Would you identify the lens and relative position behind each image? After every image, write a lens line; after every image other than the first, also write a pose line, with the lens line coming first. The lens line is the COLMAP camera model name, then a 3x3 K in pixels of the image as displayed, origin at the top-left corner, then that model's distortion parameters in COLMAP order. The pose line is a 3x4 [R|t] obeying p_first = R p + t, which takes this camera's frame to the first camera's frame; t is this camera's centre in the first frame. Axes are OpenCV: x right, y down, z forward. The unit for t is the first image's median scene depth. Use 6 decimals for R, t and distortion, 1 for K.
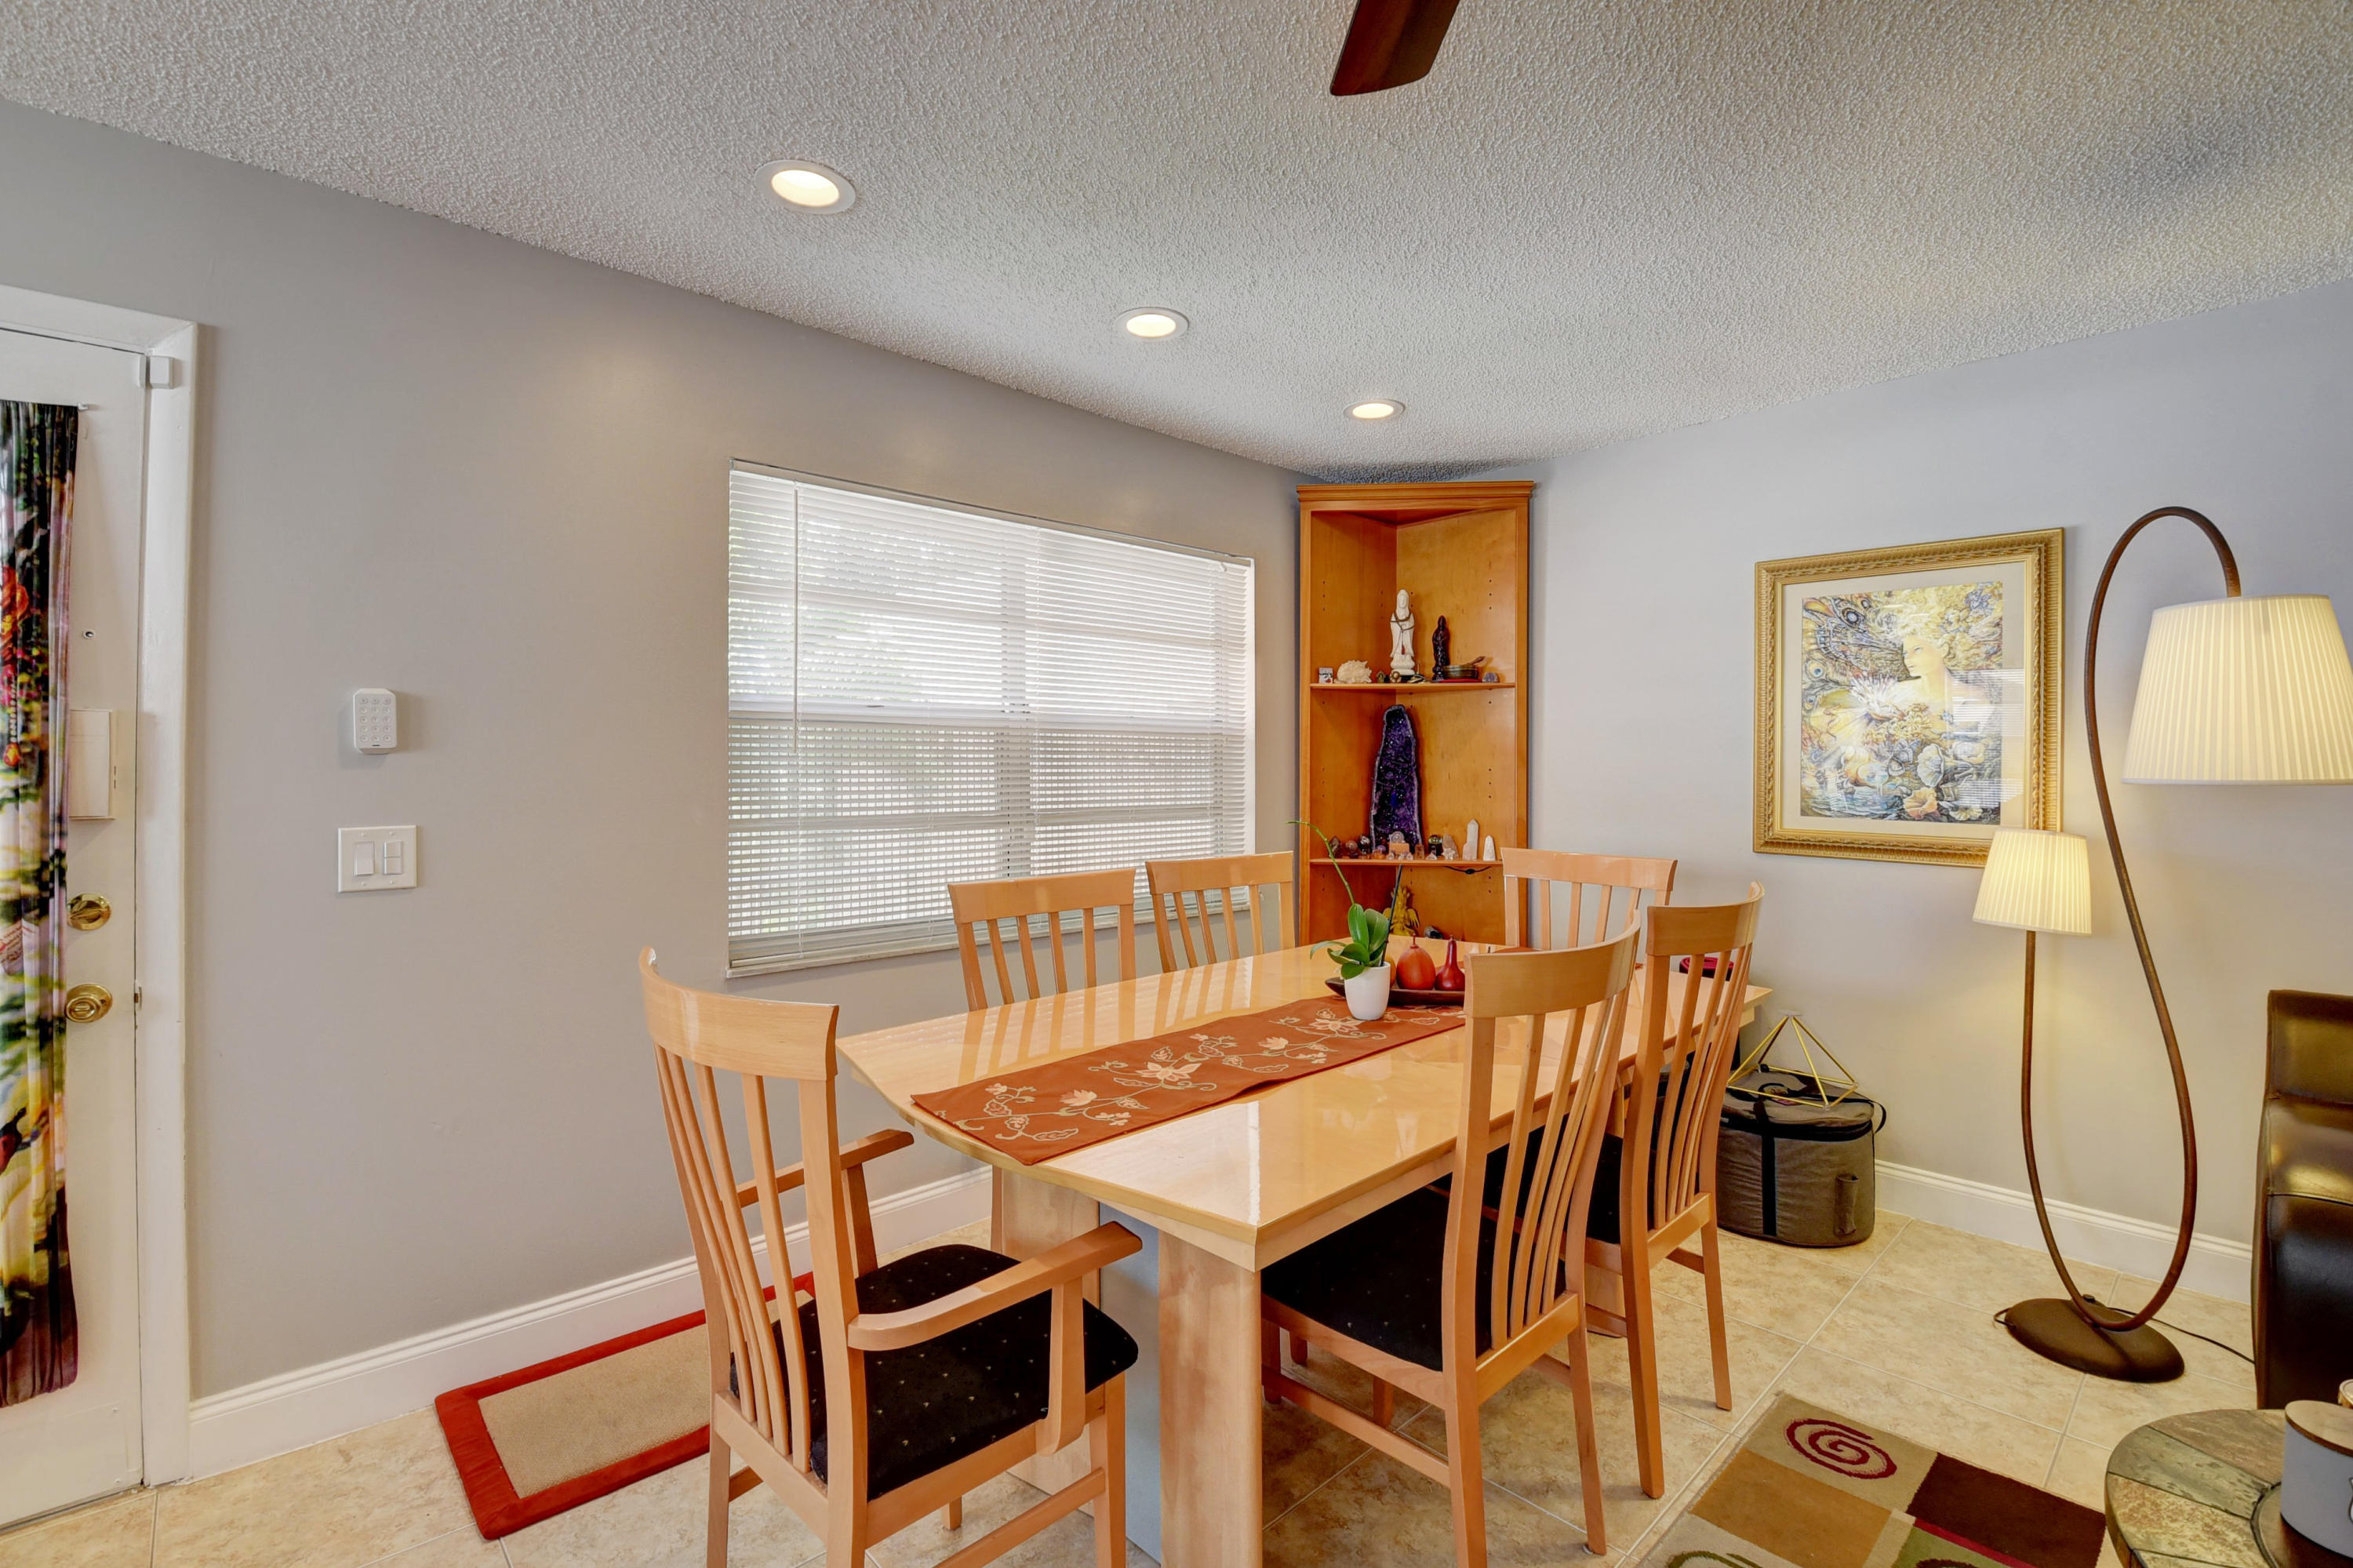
lens RADIAL K [[1041.3, 0, 1166.7], [0, 1041.3, 752.0], [0, 0, 1]] dist [0.000110, -0.015486]
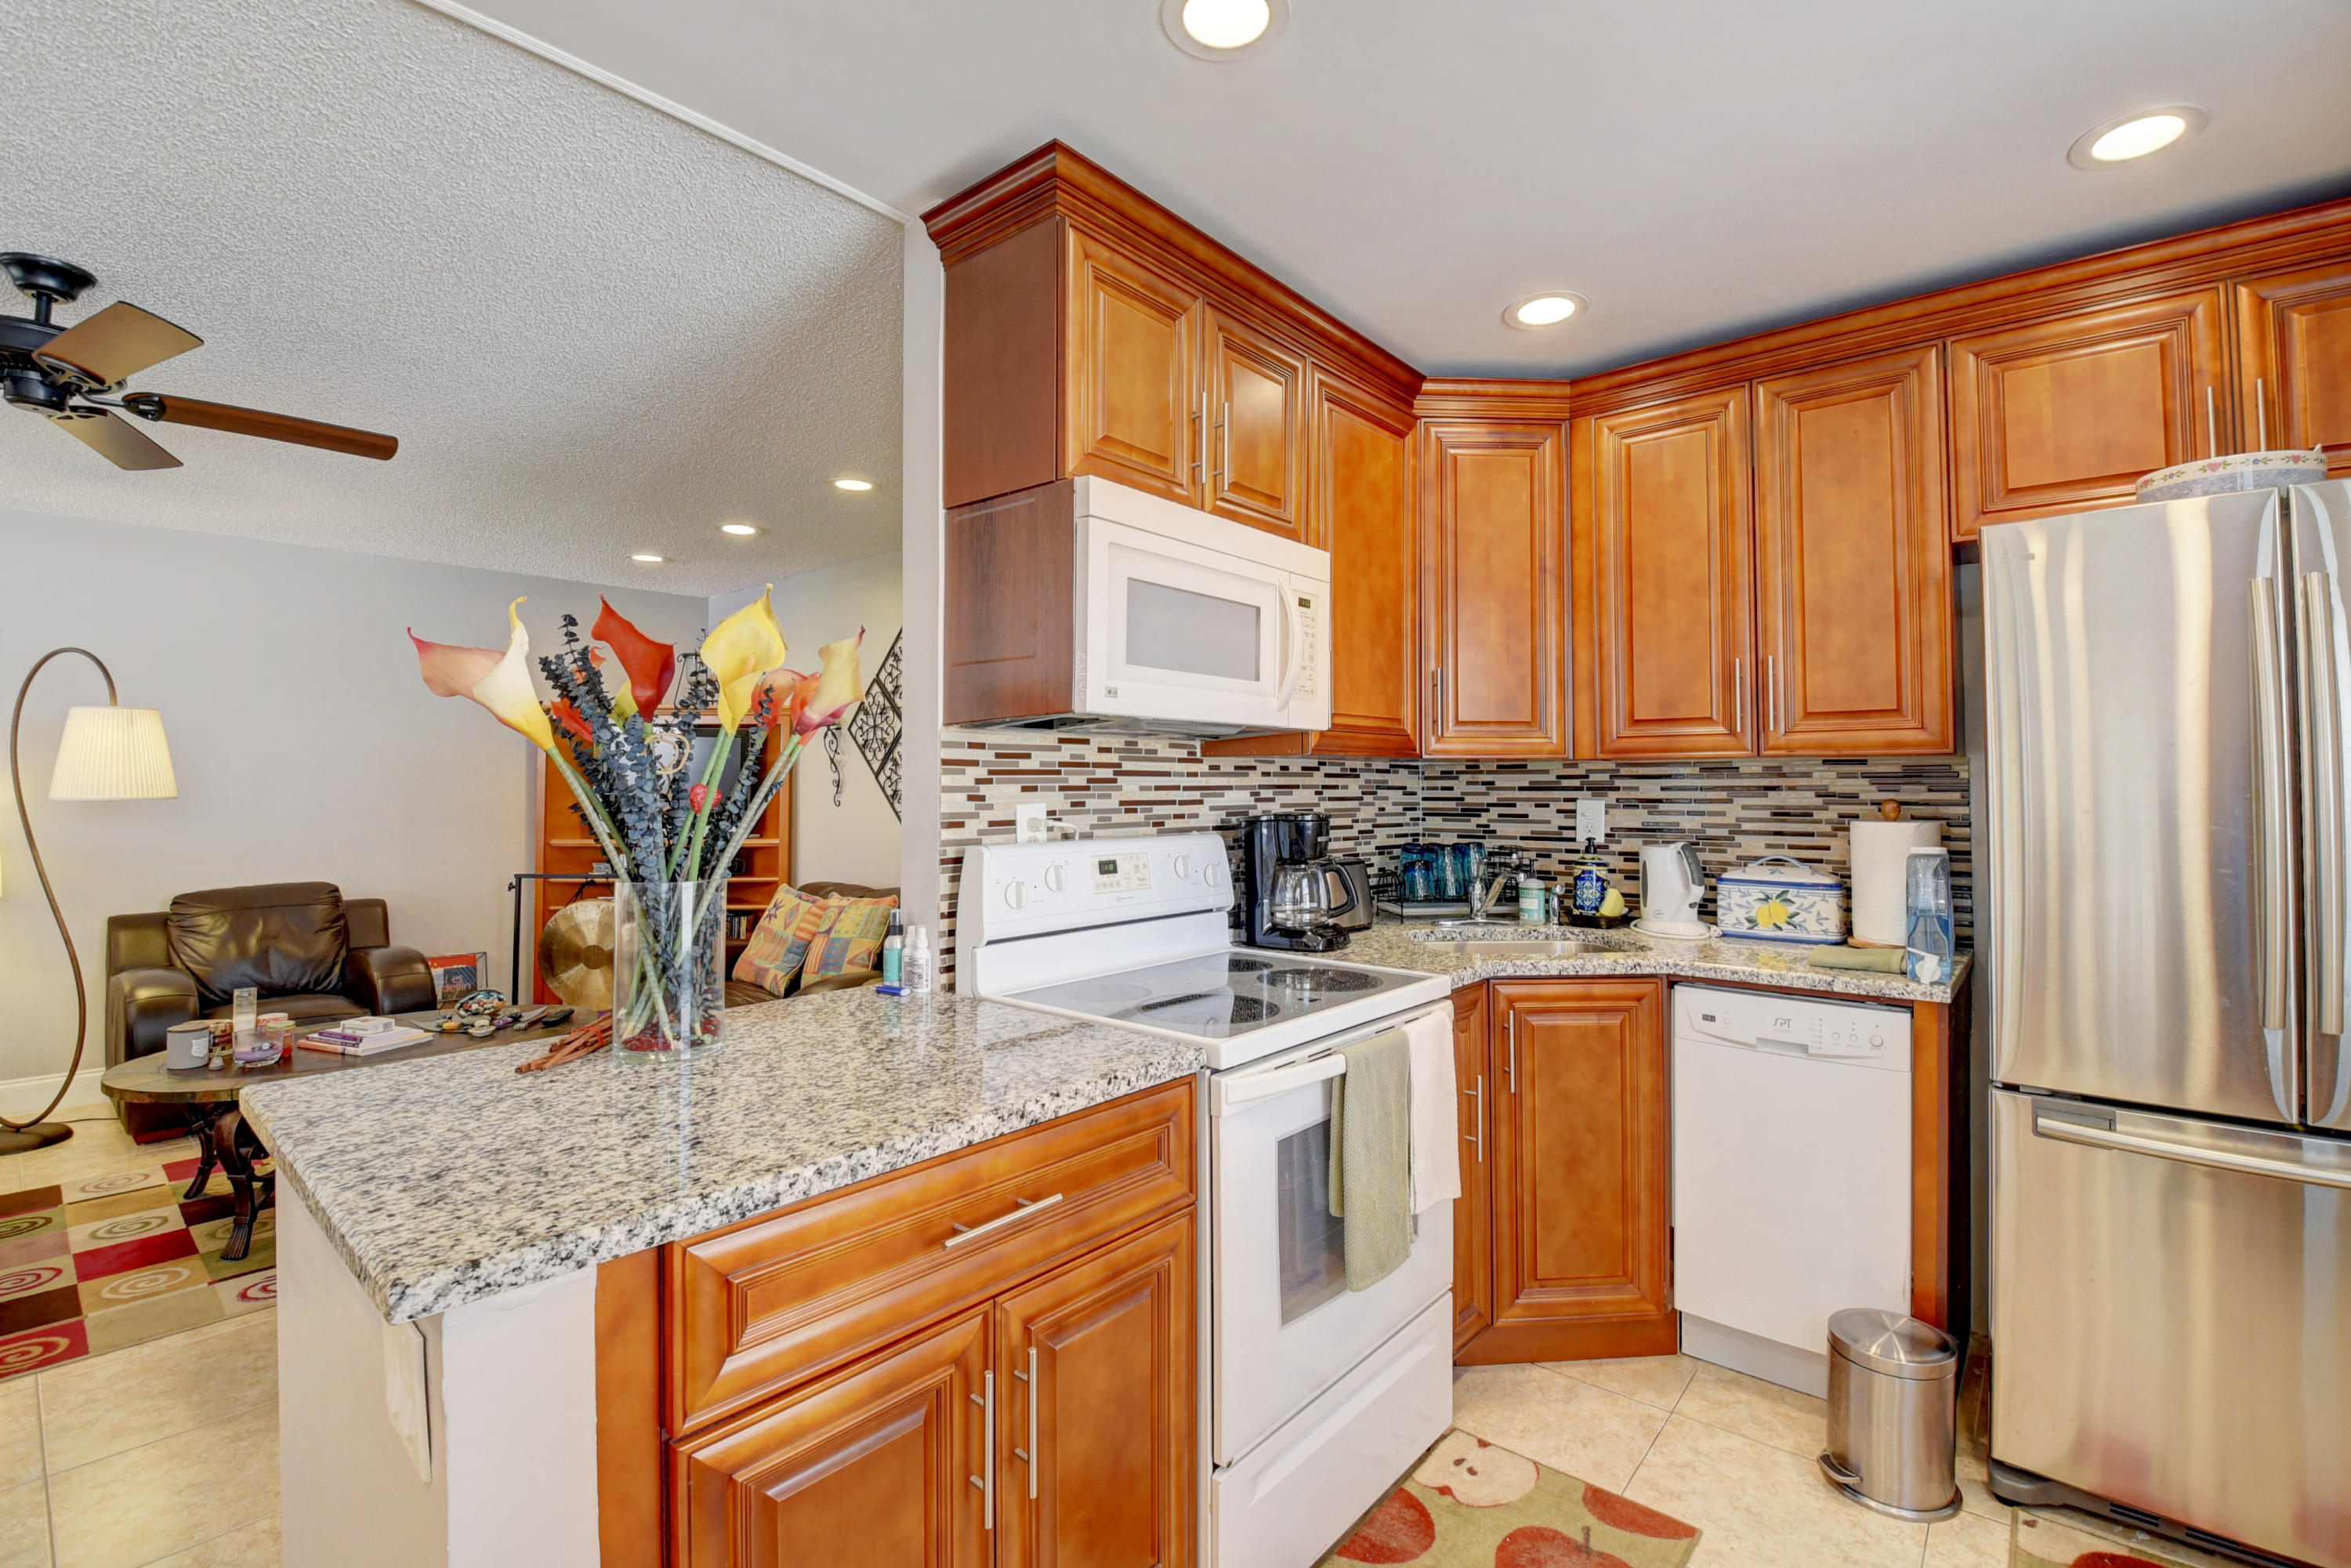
lens RADIAL K [[1040.4, 0, 1167.8], [0, 1040.4, 759.3], [0, 0, 1]] dist [0.000110, -0.015486]
pose [[-0.119907, 0.022120, 0.992539, -0.819644], [-0.007356, 0.999705, -0.023168, -0.011971], [-0.992758, -0.010079, -0.119709, -0.552693]]
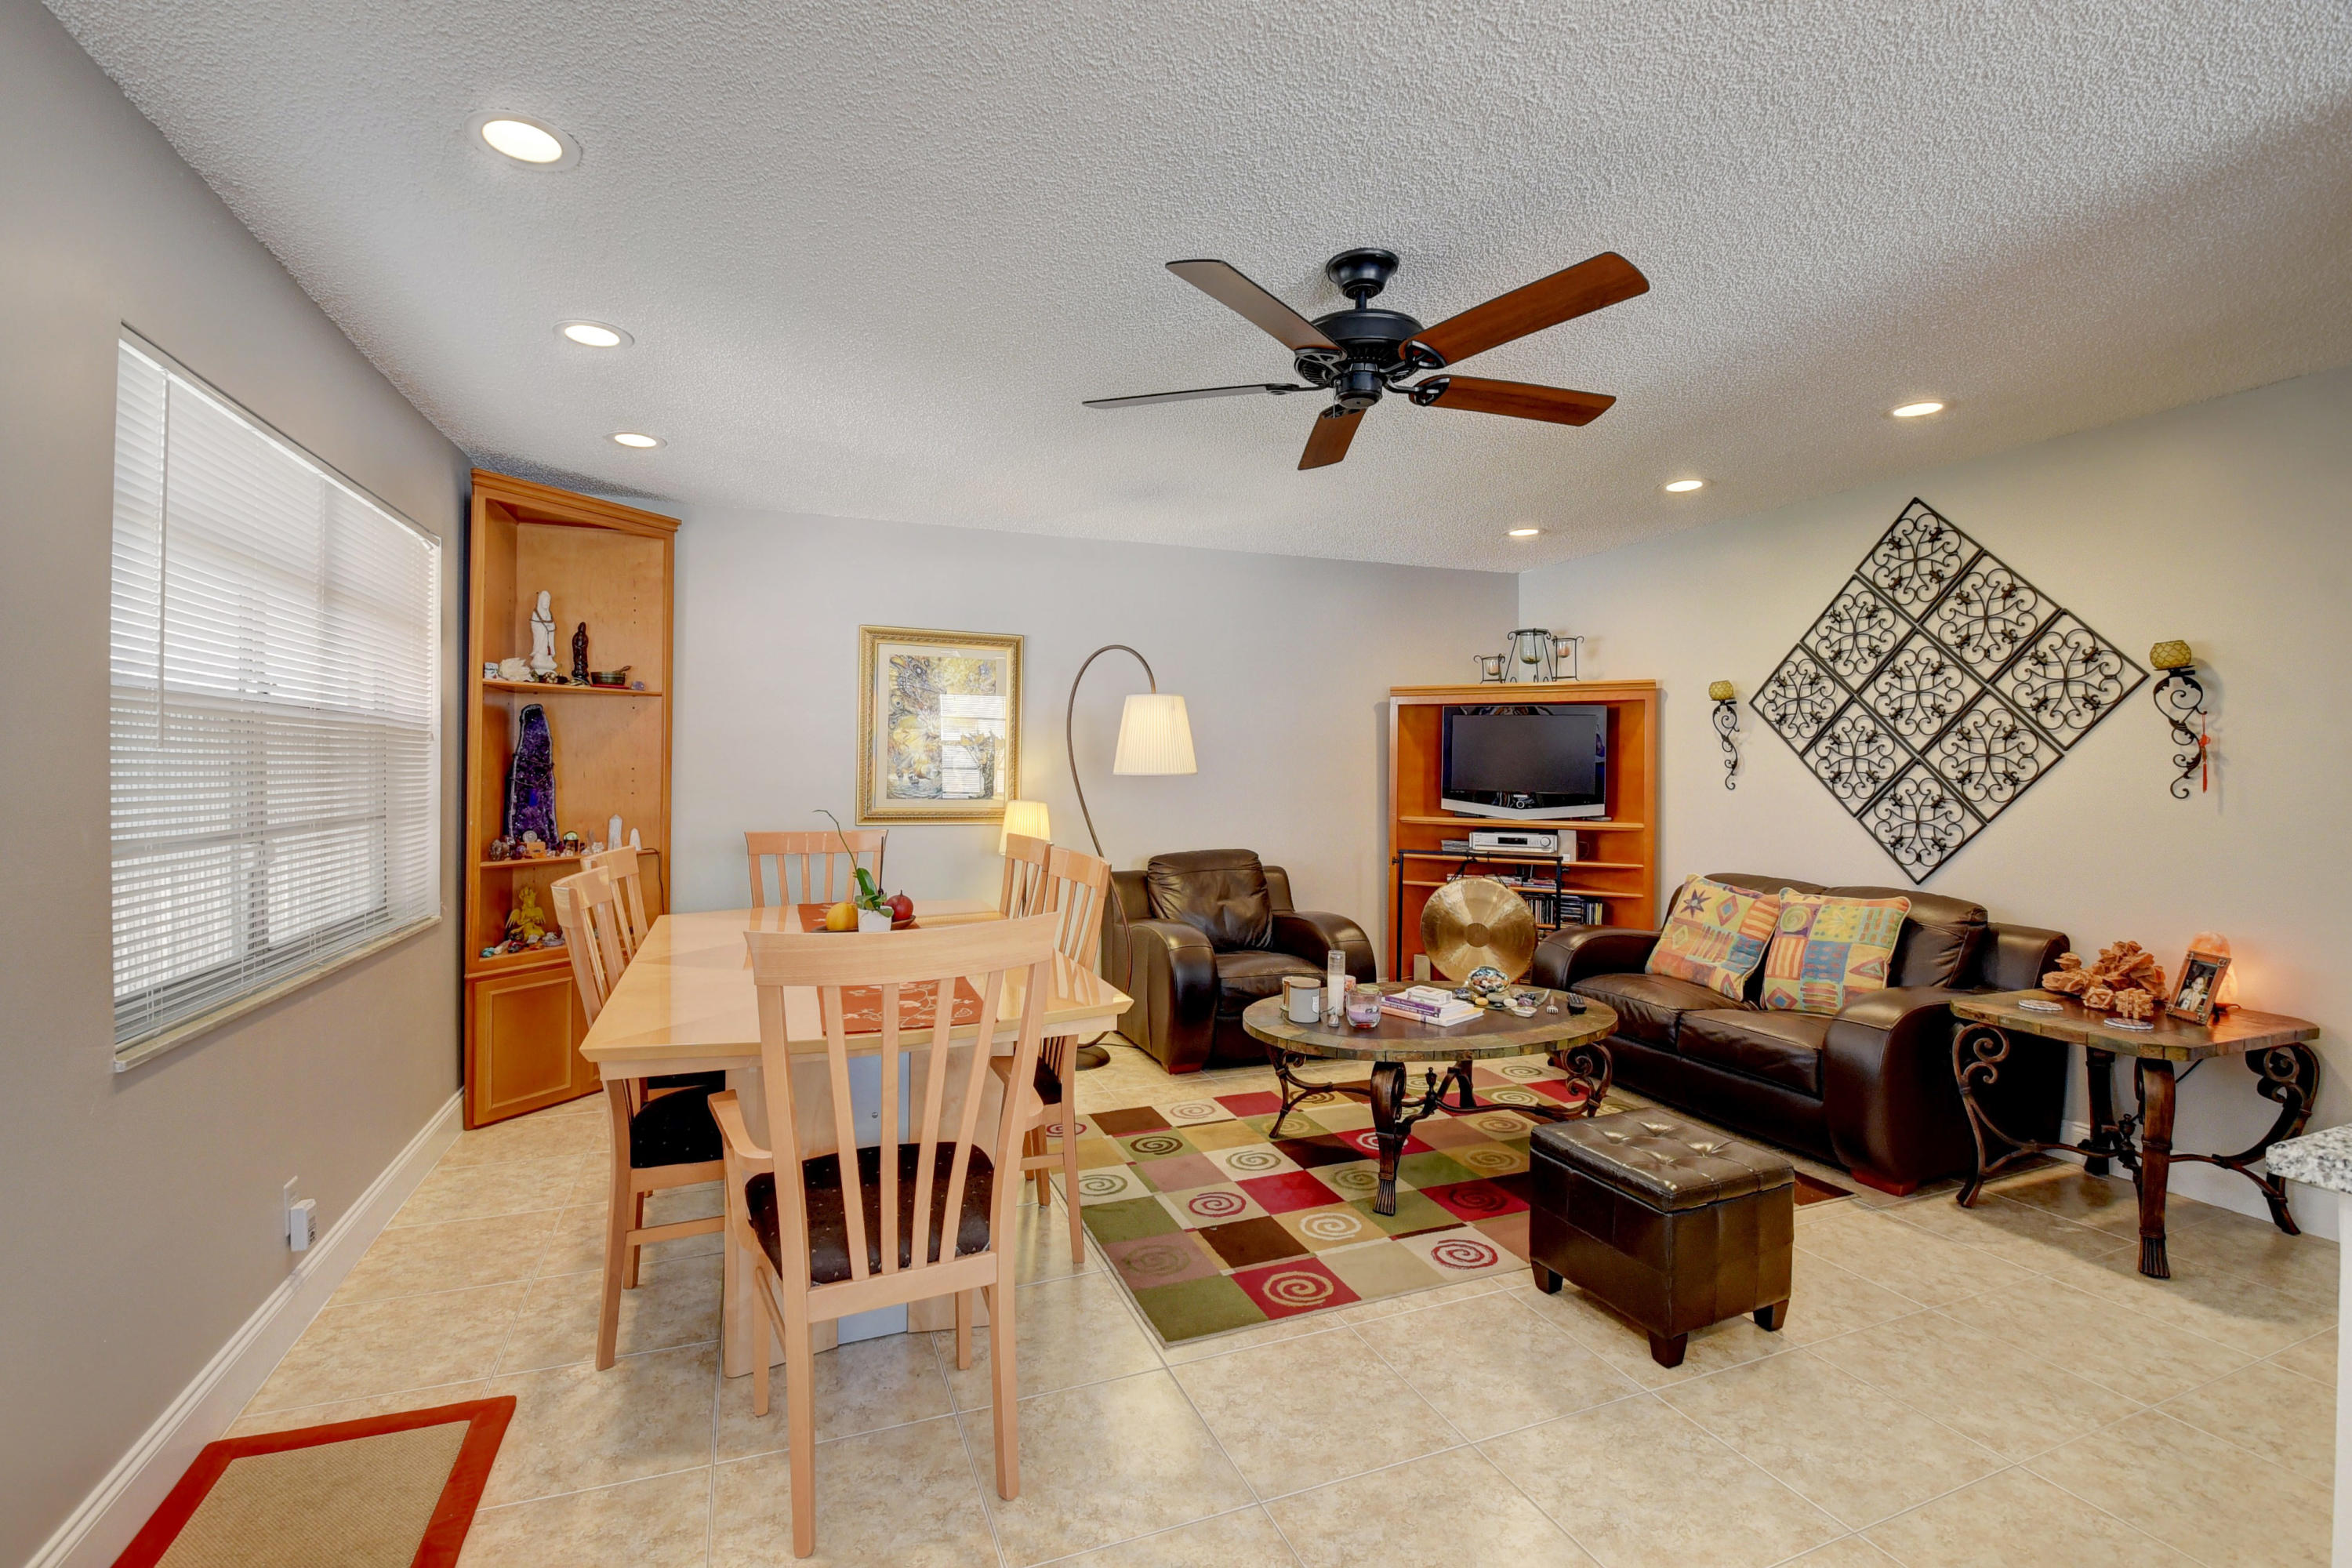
lens RADIAL K [[1040.9, 0, 1172.7], [0, 1040.9, 752.9], [0, 0, 1]] dist [0.000110, -0.015486]
pose [[0.359284, 0.011112, 0.933162, -0.783454], [-0.014362, 0.999877, -0.006377, -0.001263], [-0.933118, -0.011111, 0.359399, 0.098372]]
